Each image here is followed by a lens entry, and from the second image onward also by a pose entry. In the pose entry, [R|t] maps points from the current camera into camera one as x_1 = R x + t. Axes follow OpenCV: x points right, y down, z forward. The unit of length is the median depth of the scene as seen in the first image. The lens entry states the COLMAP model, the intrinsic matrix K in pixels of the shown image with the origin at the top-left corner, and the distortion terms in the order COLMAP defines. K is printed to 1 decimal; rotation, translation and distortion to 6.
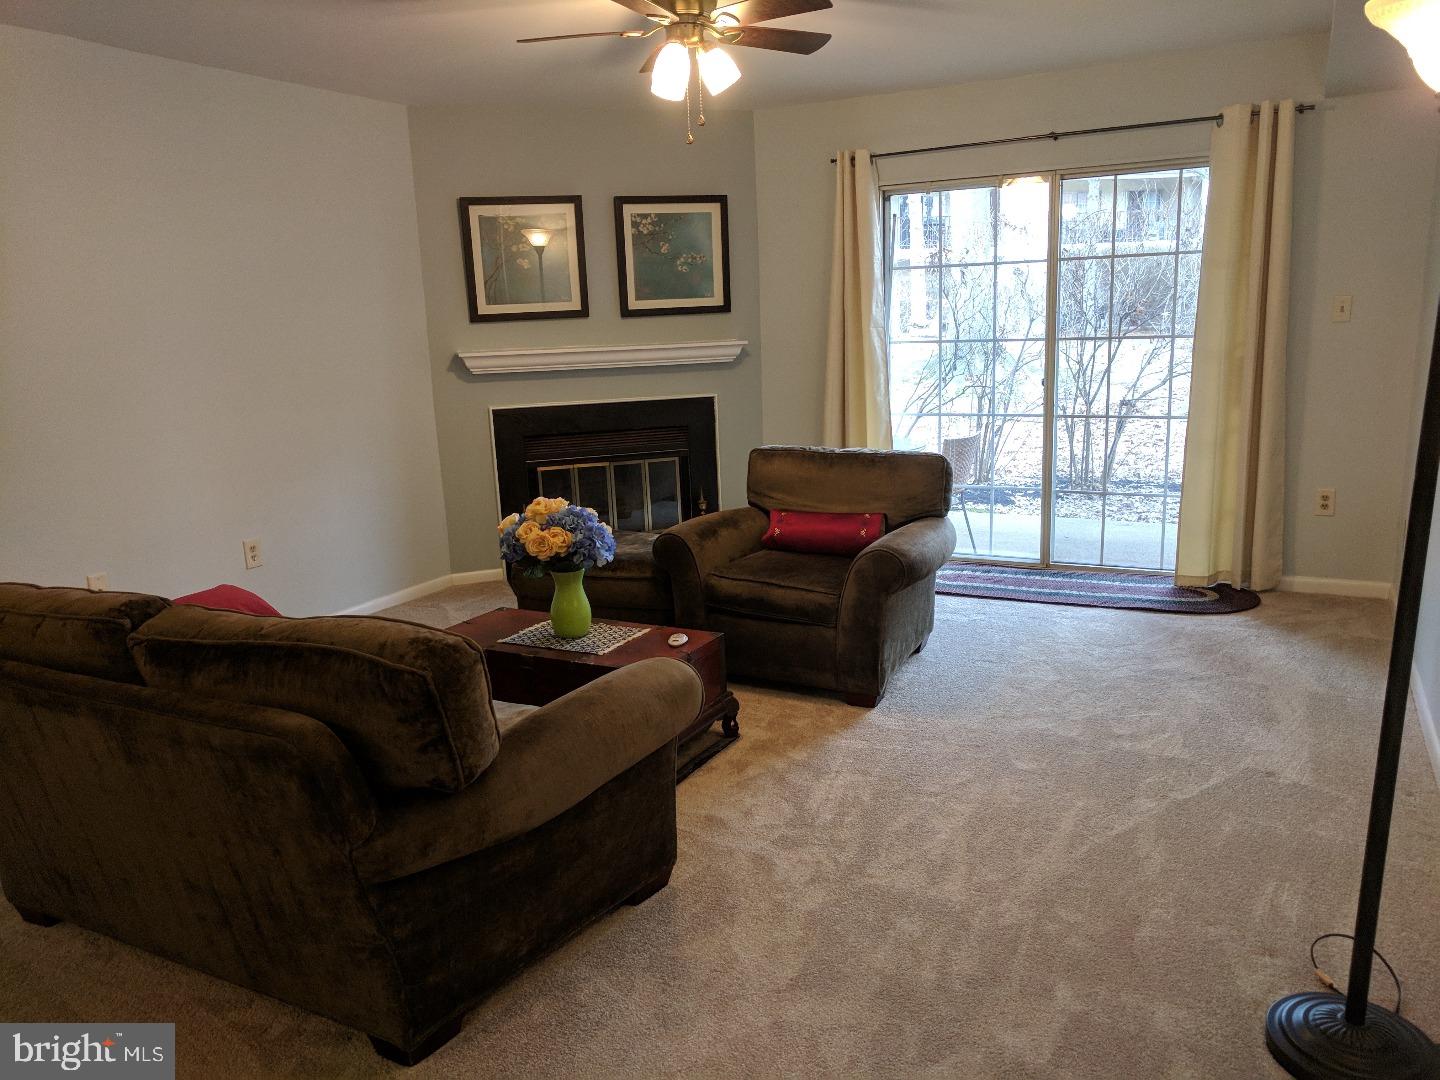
lens RADIAL K [[1092.9, 0, 722.2], [0, 1092.9, 546.8], [0, 0, 1]] dist [0.000665, 0.001374]
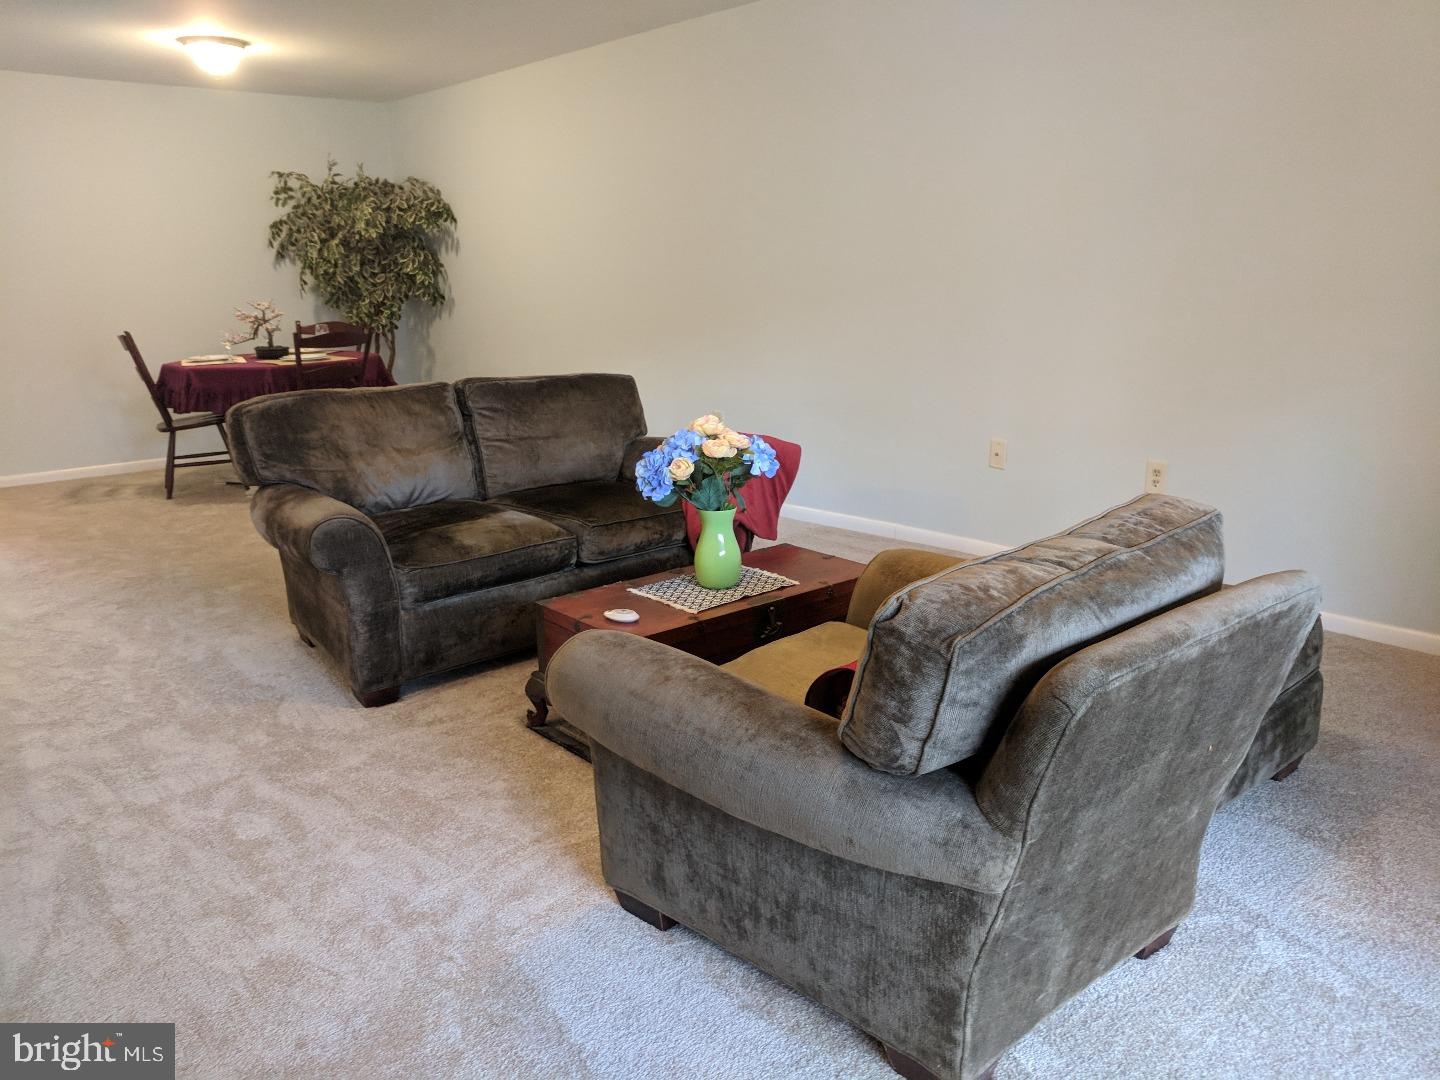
lens RADIAL K [[1092.9, 0, 722.2], [0, 1092.9, 546.8], [0, 0, 1]] dist [0.000665, 0.001374]
pose [[-0.356433, 0.275722, -0.892711, 0.379380], [-0.167001, 0.921278, 0.351223, -0.152623], [0.919275, 0.274271, -0.282328, 0.771252]]
